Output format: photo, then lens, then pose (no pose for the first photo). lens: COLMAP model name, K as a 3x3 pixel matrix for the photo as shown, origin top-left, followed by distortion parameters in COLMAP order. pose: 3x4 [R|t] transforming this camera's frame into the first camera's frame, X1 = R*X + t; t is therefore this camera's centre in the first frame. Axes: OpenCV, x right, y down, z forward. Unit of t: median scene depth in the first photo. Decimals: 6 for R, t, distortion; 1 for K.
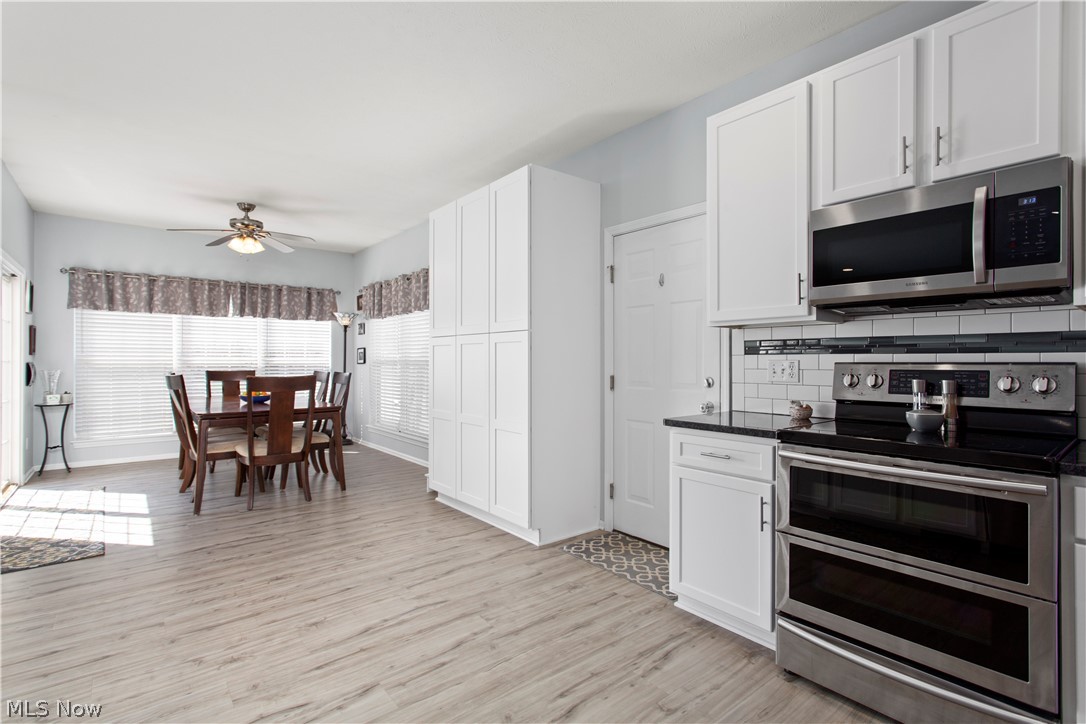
lens RADIAL K [[511.3, 0, 536.9], [0, 511.3, 362.2], [0, 0, 1]] dist [-0.003752, 0.001075]
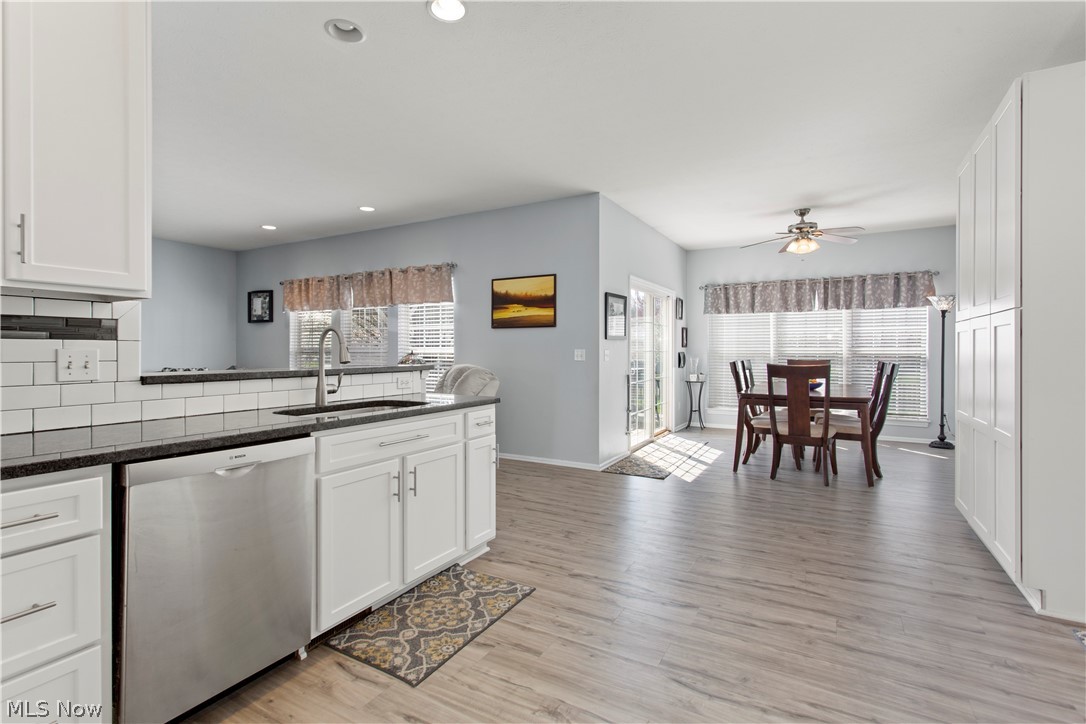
lens RADIAL K [[511.3, 0, 535.9], [0, 511.3, 356.6], [0, 0, 1]] dist [-0.003752, 0.001075]
pose [[0.353605, 0.009266, -0.935349, 0.260288], [-0.002989, 0.999957, 0.008777, 0.001429], [0.935390, -0.000308, 0.353617, 0.066799]]
